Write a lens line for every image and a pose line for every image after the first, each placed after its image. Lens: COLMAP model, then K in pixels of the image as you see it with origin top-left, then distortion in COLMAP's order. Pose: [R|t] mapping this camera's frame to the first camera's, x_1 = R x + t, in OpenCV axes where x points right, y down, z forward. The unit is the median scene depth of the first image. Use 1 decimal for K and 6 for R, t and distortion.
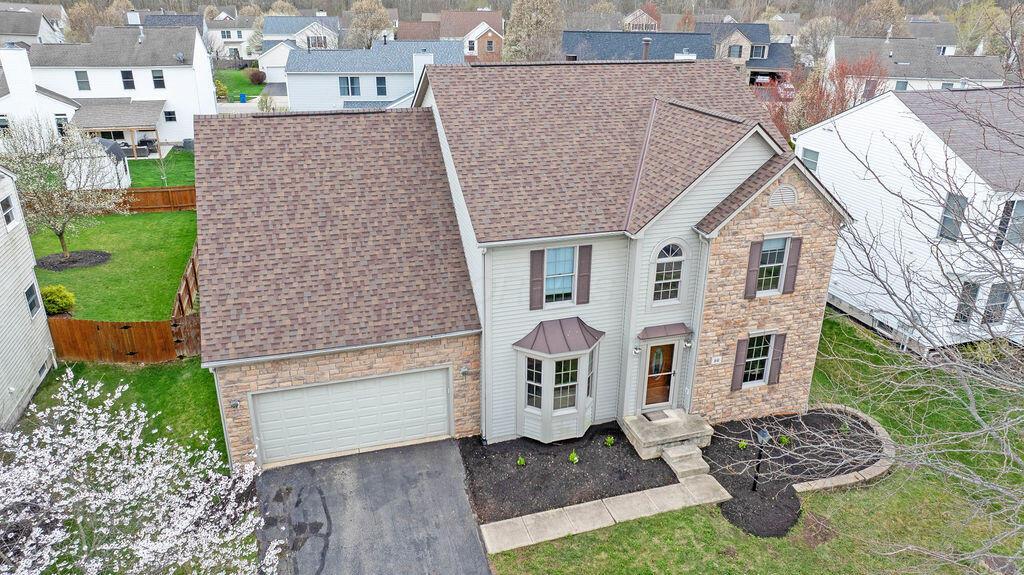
lens RADIAL K [[739.8, 0, 510.4], [0, 739.8, 283.5], [0, 0, 1]] dist [-0.037430, 0.041534]
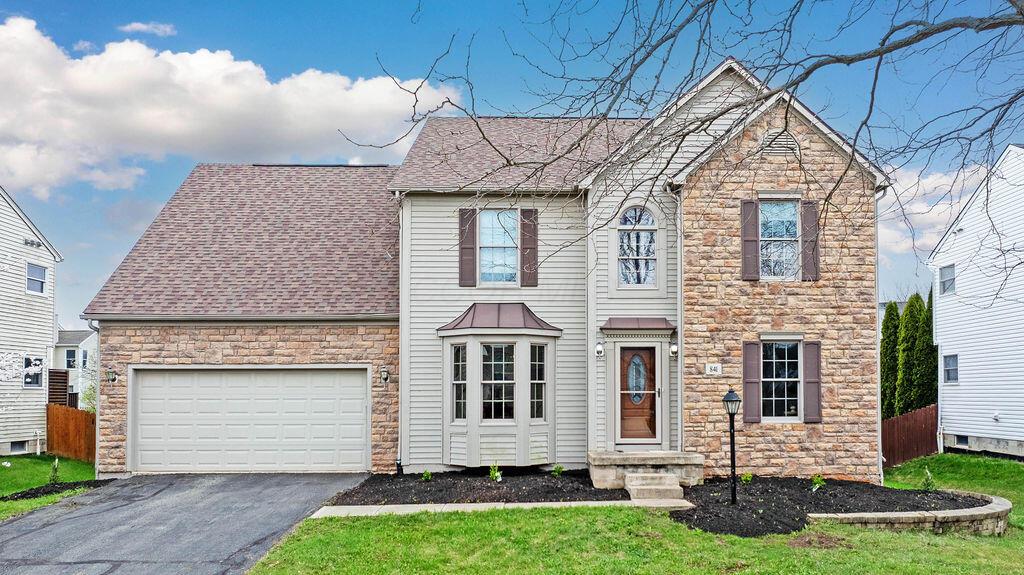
lens RADIAL K [[833.5, 0, 578.2], [0, 833.5, 384.7], [0, 0, 1]] dist [-0.031369, 0.021137]
pose [[0.965472, -0.017099, -0.259945, 0.378006], [-0.091289, 0.912362, -0.399076, 0.474572], [0.243988, 0.409026, 0.879299, 0.265239]]
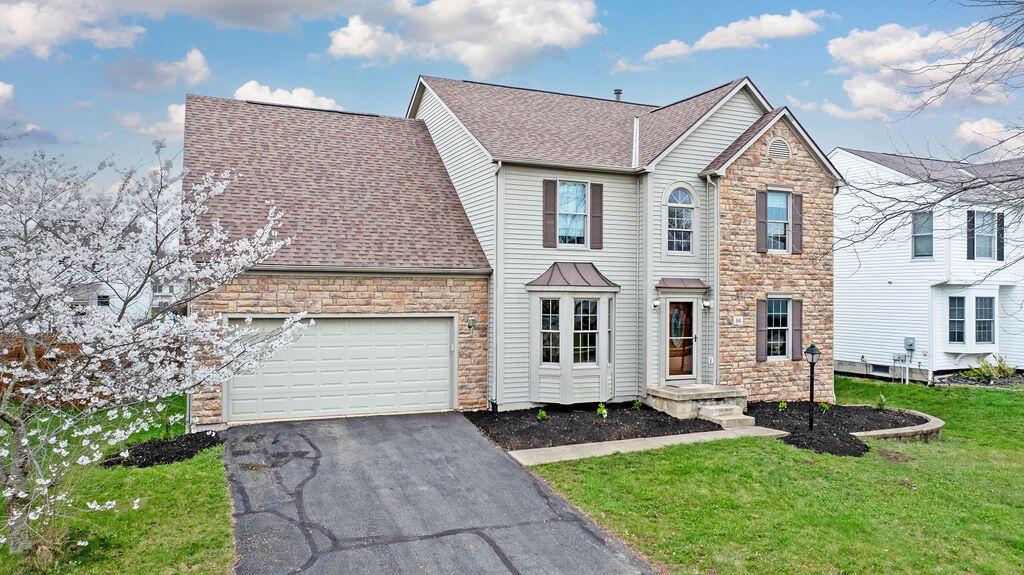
lens RADIAL K [[739.8, 0, 515.8], [0, 739.8, 293.5], [0, 0, 1]] dist [-0.037430, 0.041534]
pose [[0.993007, -0.001456, 0.118044, -0.115495], [0.047727, 0.919515, -0.390146, 0.440869], [-0.107975, 0.393051, 0.913155, 0.169308]]
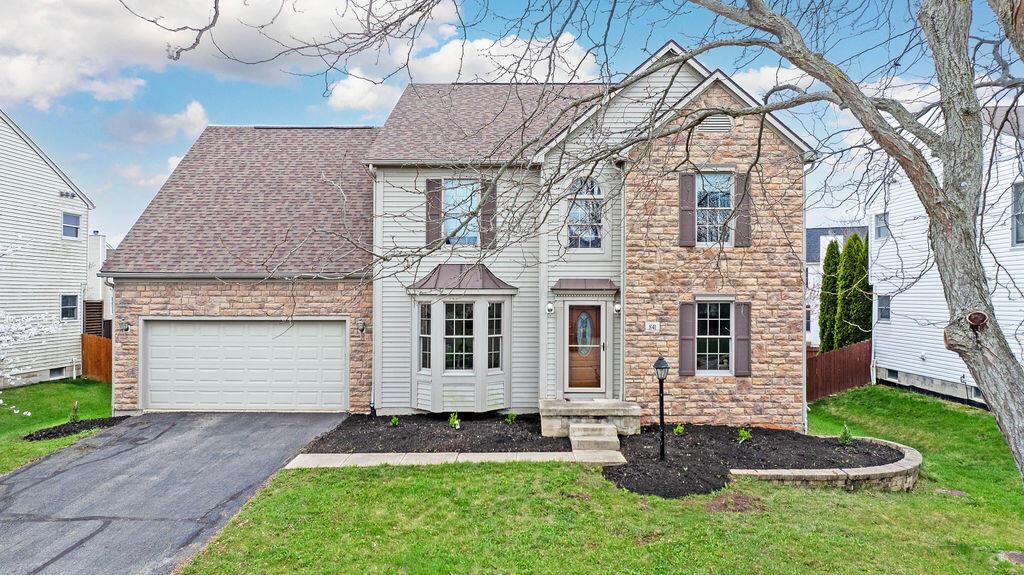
lens RADIAL K [[739.8, 0, 534.5], [0, 739.8, 300.5], [0, 0, 1]] dist [-0.037430, 0.041534]
pose [[0.952413, -0.006177, -0.304749, 0.418256], [-0.113176, 0.921158, -0.372370, 0.406042], [0.283022, 0.389140, 0.876623, 0.259988]]
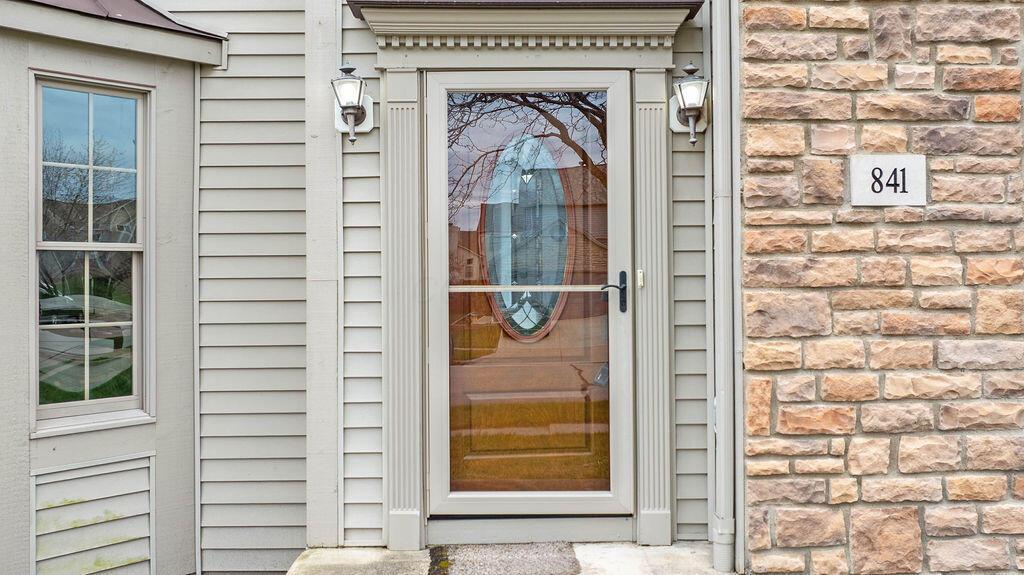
lens RADIAL K [[739.8, 0, 505.4], [0, 739.8, 272.1], [0, 0, 1]] dist [-0.037430, 0.041534]
pose [[0.960305, -0.016164, -0.278483, 0.255496], [-0.096612, 0.917260, -0.386394, 0.194810], [0.261687, 0.397961, 0.879288, 0.888172]]
